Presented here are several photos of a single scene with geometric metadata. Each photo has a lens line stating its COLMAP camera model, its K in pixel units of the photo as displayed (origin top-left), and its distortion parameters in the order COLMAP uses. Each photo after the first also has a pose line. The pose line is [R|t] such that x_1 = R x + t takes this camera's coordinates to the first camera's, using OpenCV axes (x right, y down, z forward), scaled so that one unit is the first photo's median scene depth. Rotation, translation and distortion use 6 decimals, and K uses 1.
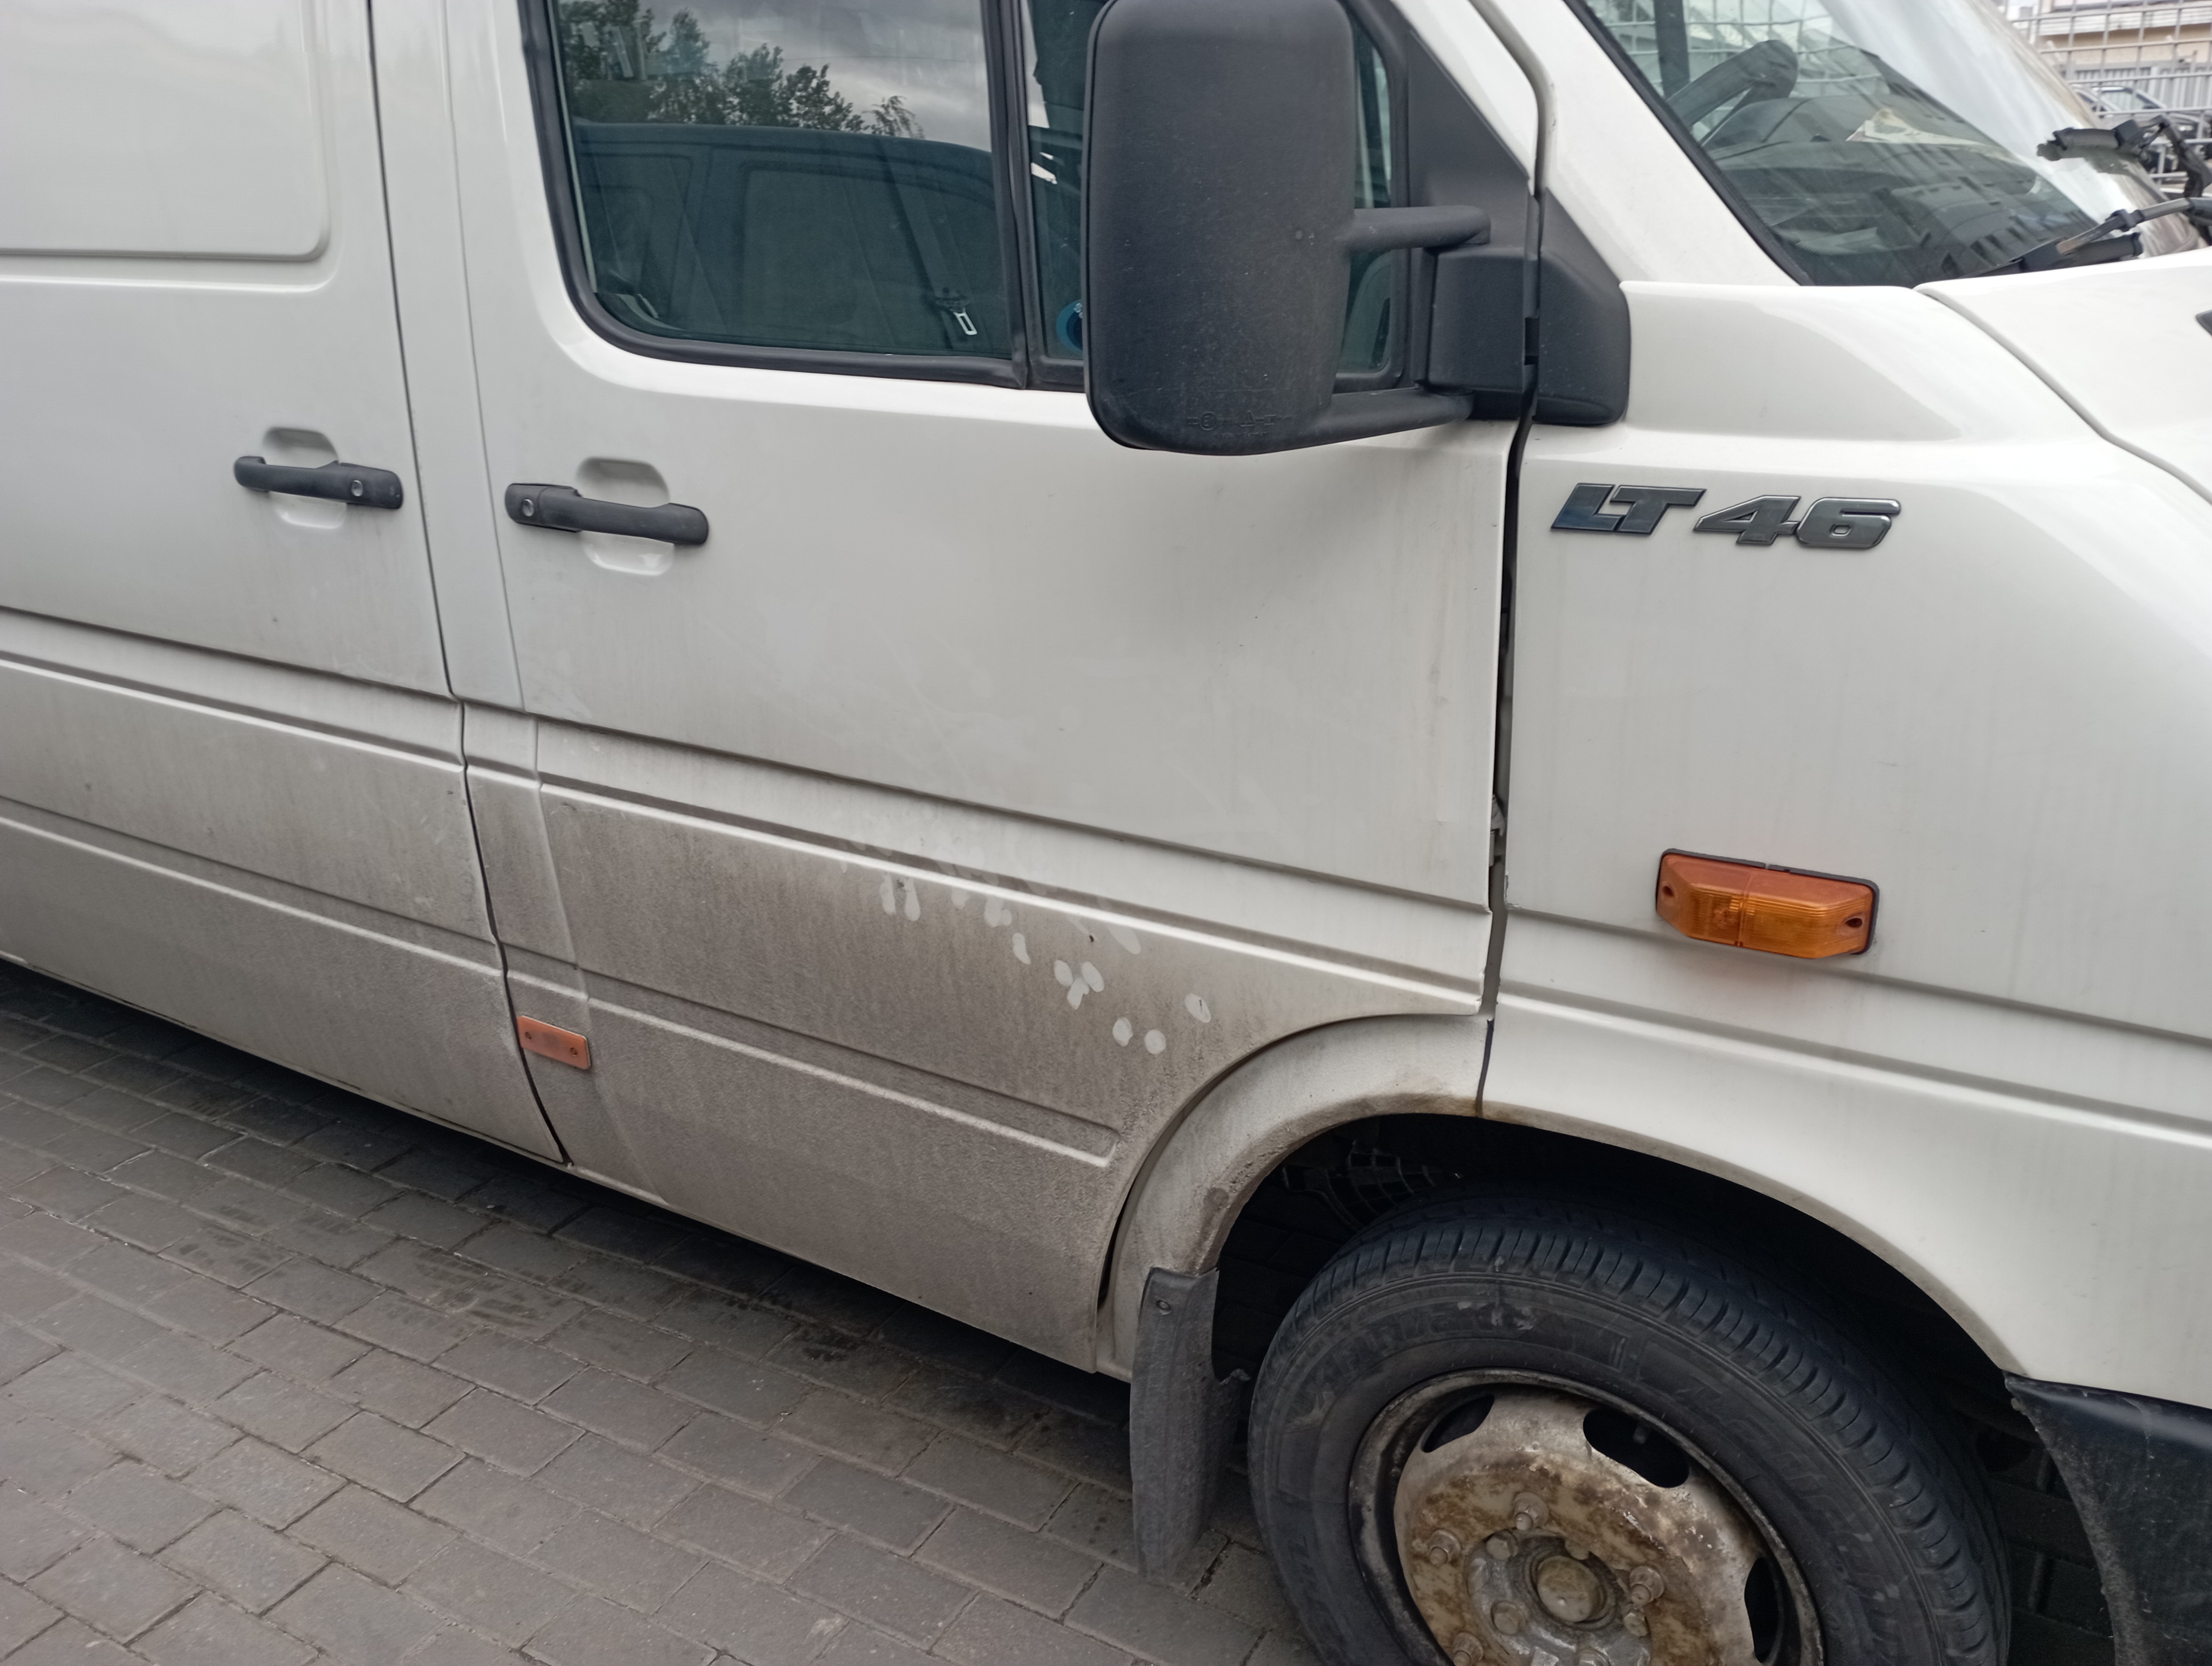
lens RADIAL K [[1816.6, 0, 1099.8], [0, 1816.6, 858.8], [0, 0, 1]] dist [0.099884, -0.108780]
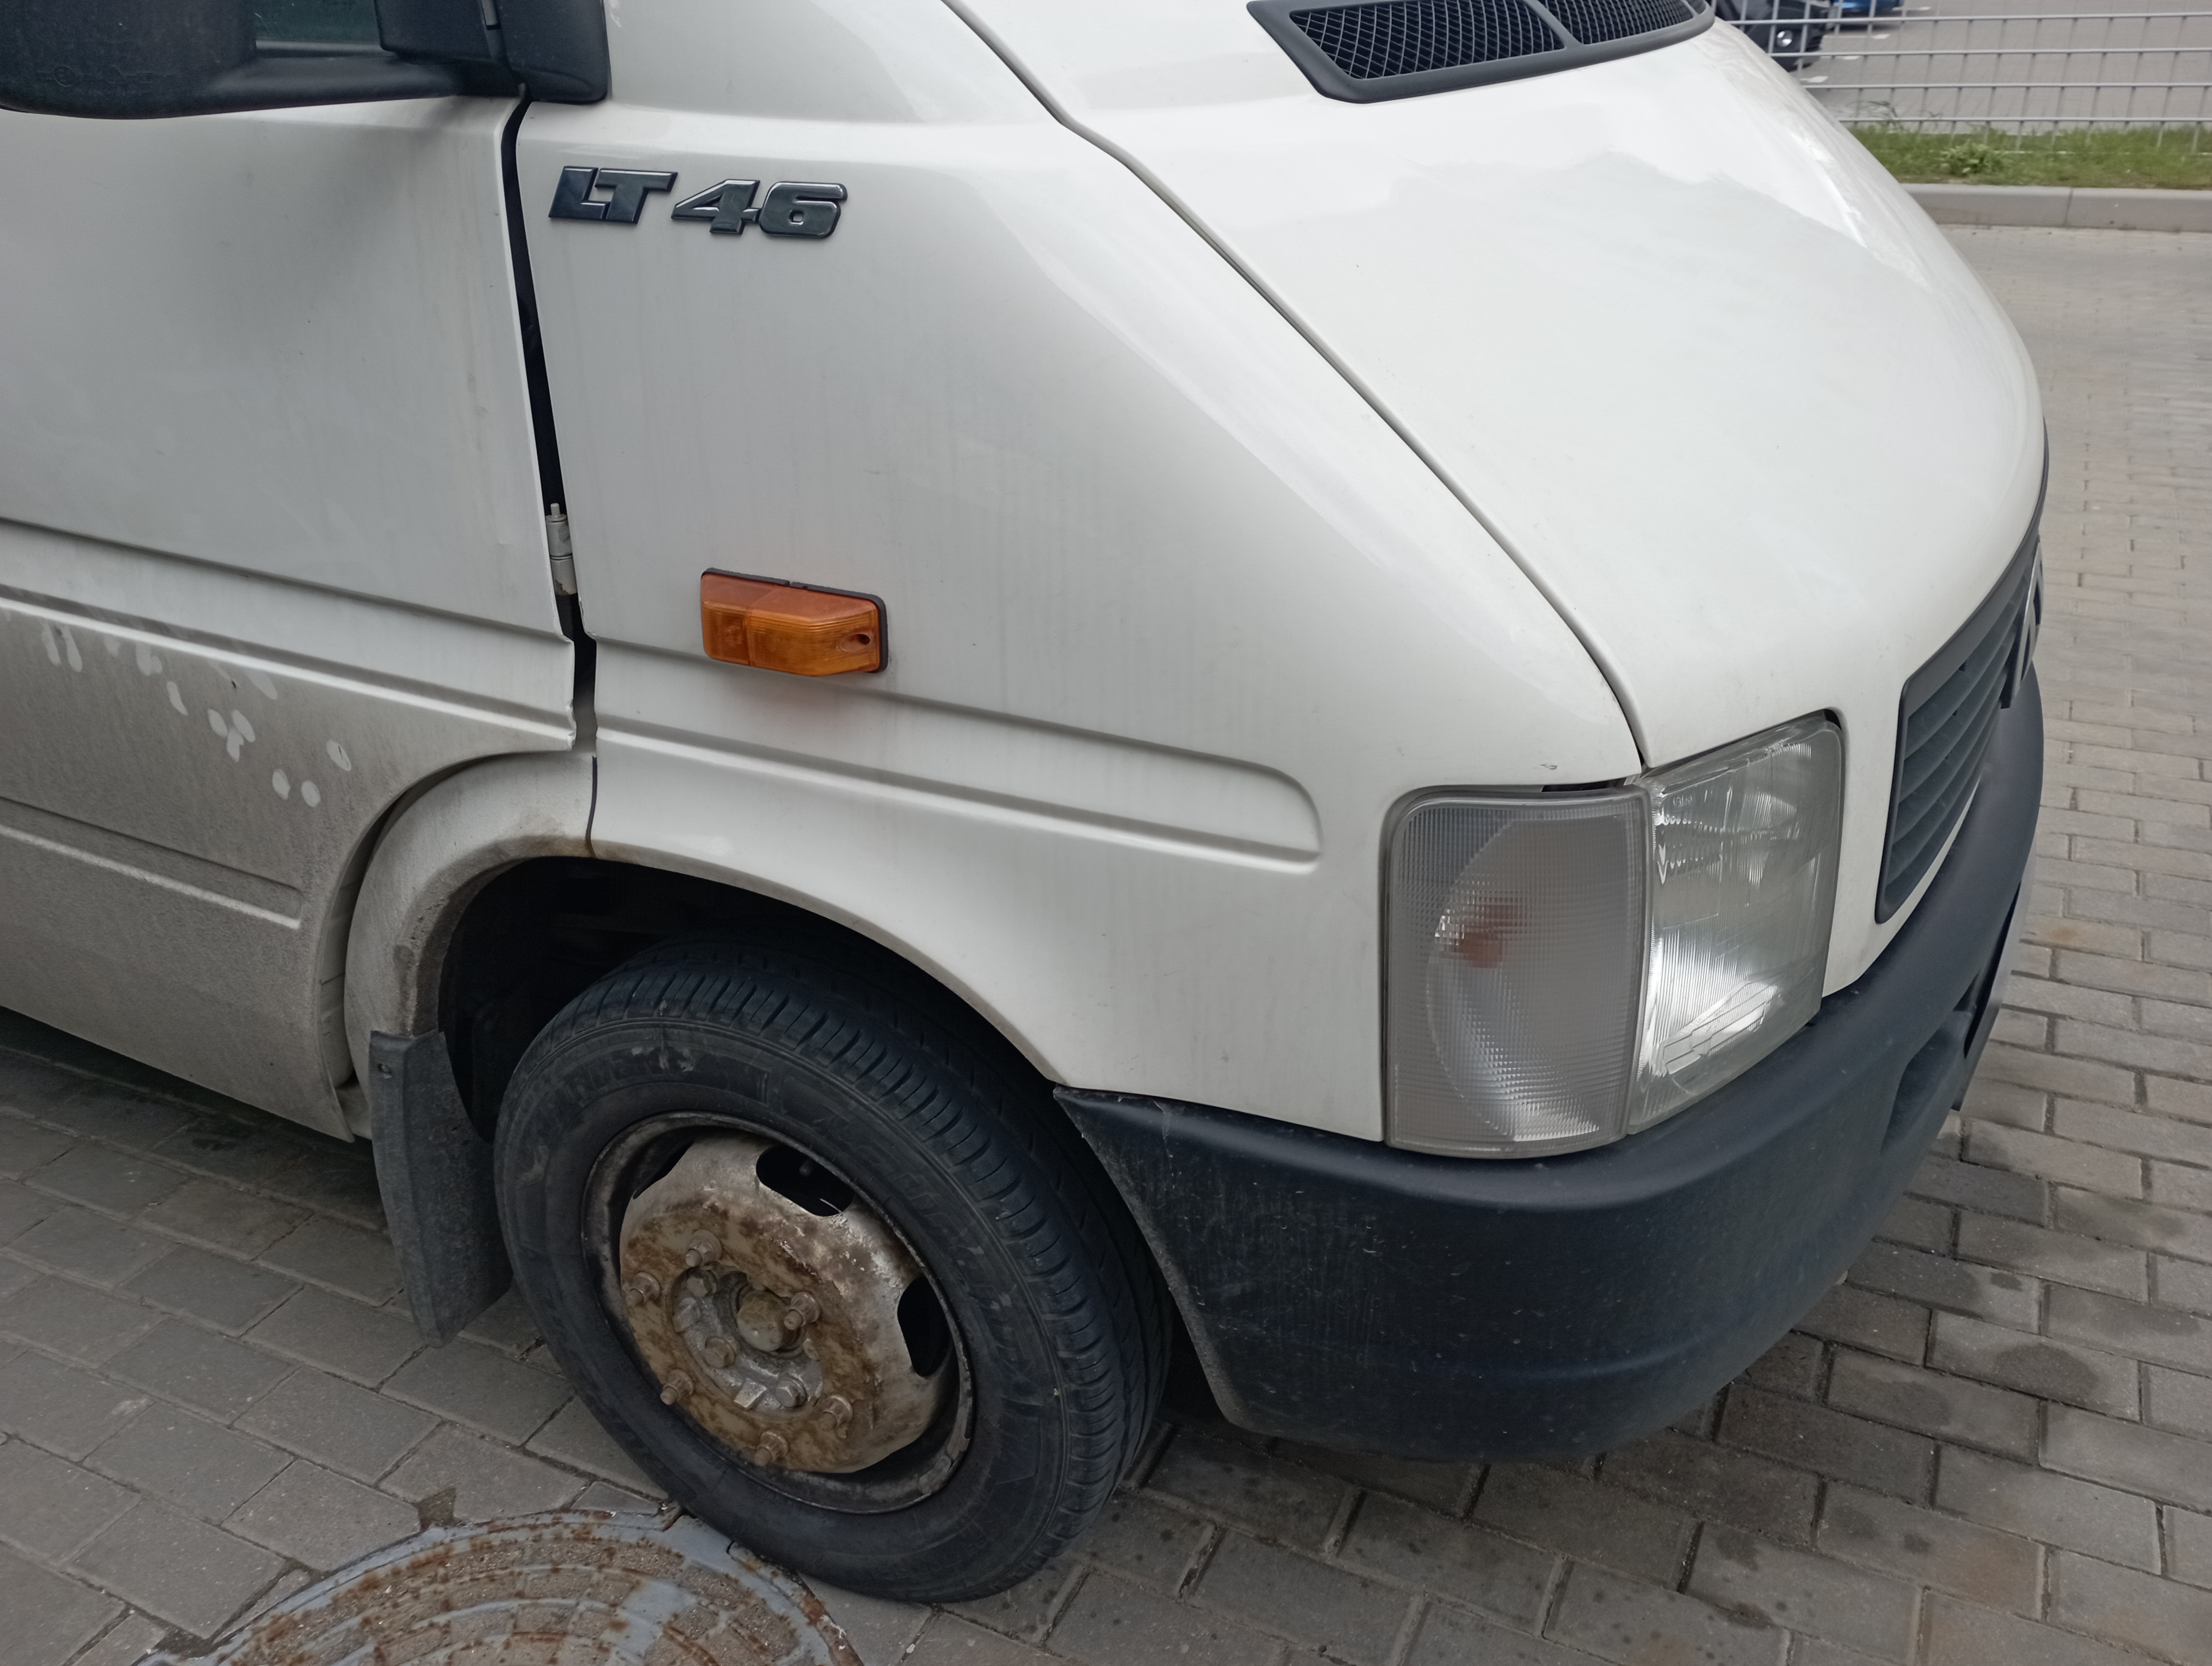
lens RADIAL K [[1816.6, 0, 1086.2], [0, 1816.6, 852.9], [0, 0, 1]] dist [0.099884, -0.108780]
pose [[0.996015, -0.023334, 0.086077, 0.357859], [0.014714, 0.994934, 0.099451, 0.043012], [-0.087961, -0.097789, 0.991312, 0.011641]]
